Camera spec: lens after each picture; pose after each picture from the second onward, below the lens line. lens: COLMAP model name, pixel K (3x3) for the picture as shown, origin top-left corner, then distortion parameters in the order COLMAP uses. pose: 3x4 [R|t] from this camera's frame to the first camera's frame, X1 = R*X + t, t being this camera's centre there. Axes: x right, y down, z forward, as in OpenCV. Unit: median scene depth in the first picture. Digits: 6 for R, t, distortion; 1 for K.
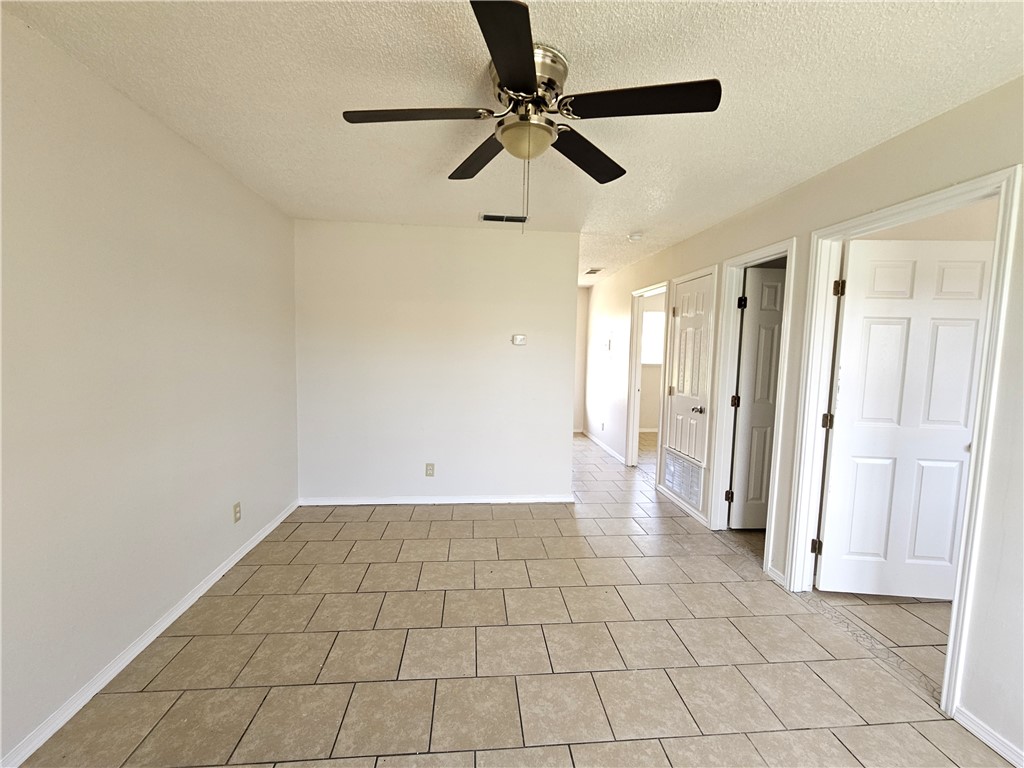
lens RADIAL K [[424.9, 0, 510.2], [0, 424.9, 389.6], [0, 0, 1]] dist [0.000268, 0.001463]
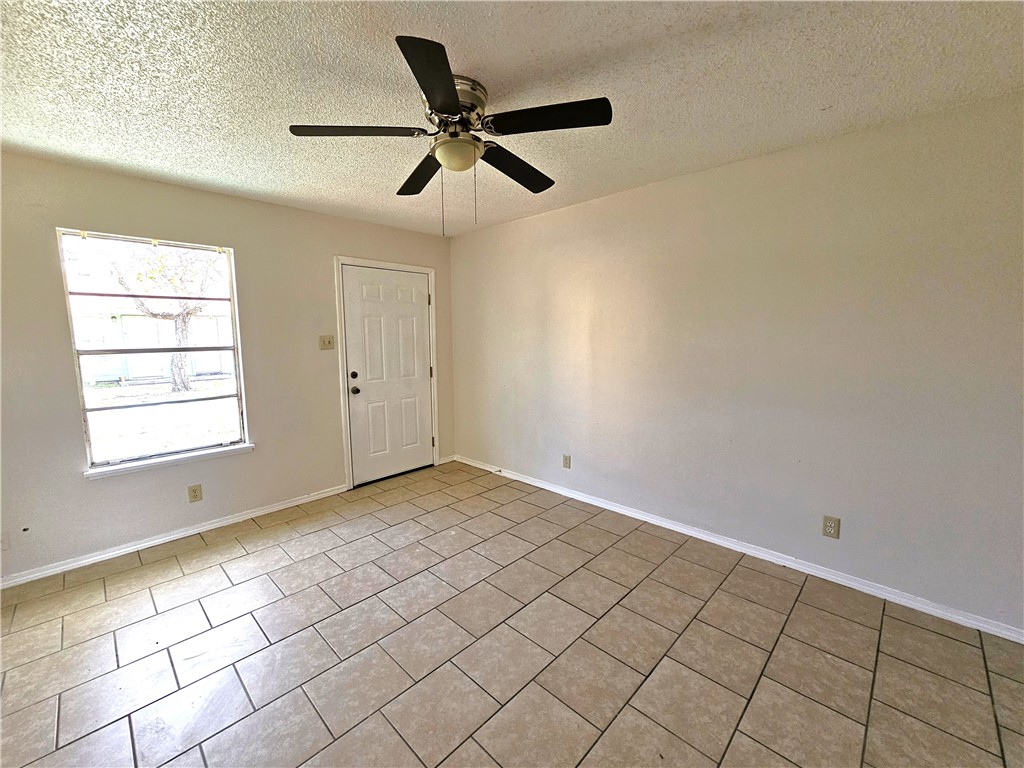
lens RADIAL K [[424.9, 0, 512.7], [0, 424.9, 381.6], [0, 0, 1]] dist [0.000268, 0.001463]
pose [[-0.756032, 0.059055, -0.651866, 0.516269], [-0.074509, 0.981683, 0.175349, -0.138869], [0.650280, 0.181139, -0.737783, 1.472948]]
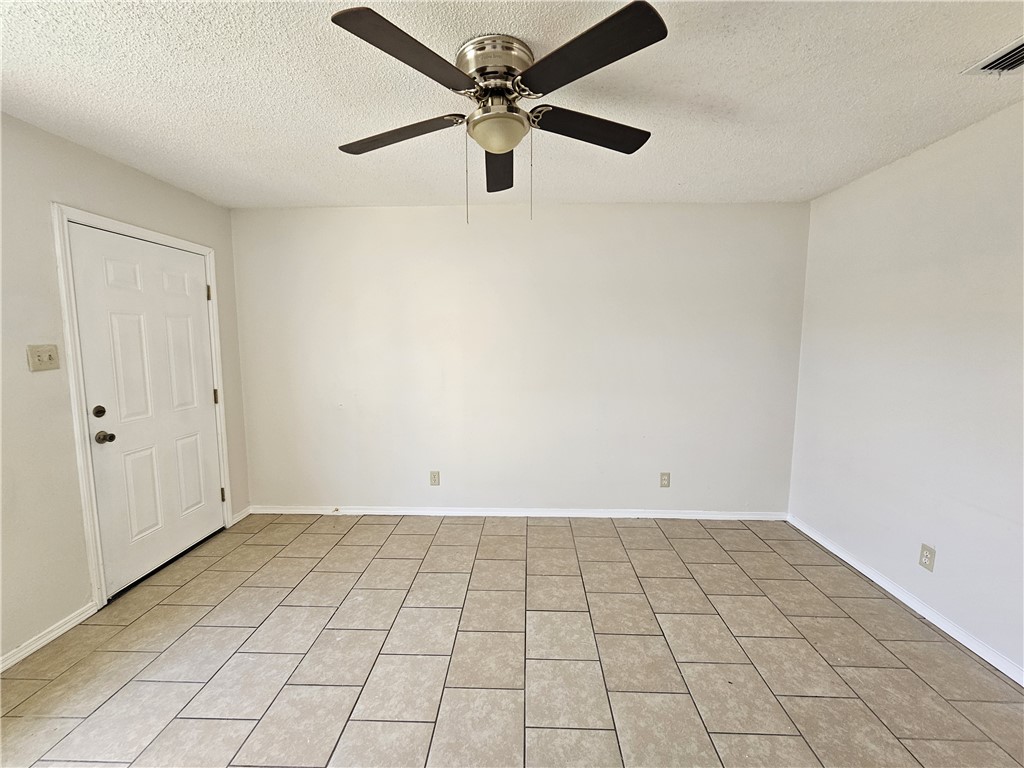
lens RADIAL K [[424.9, 0, 515.9], [0, 424.9, 380.5], [0, 0, 1]] dist [0.000268, 0.001463]
pose [[-0.121464, 0.078295, -0.989503, 0.762629], [-0.100110, 0.990835, 0.090689, -0.079689], [0.987534, 0.110075, -0.112513, 0.859666]]
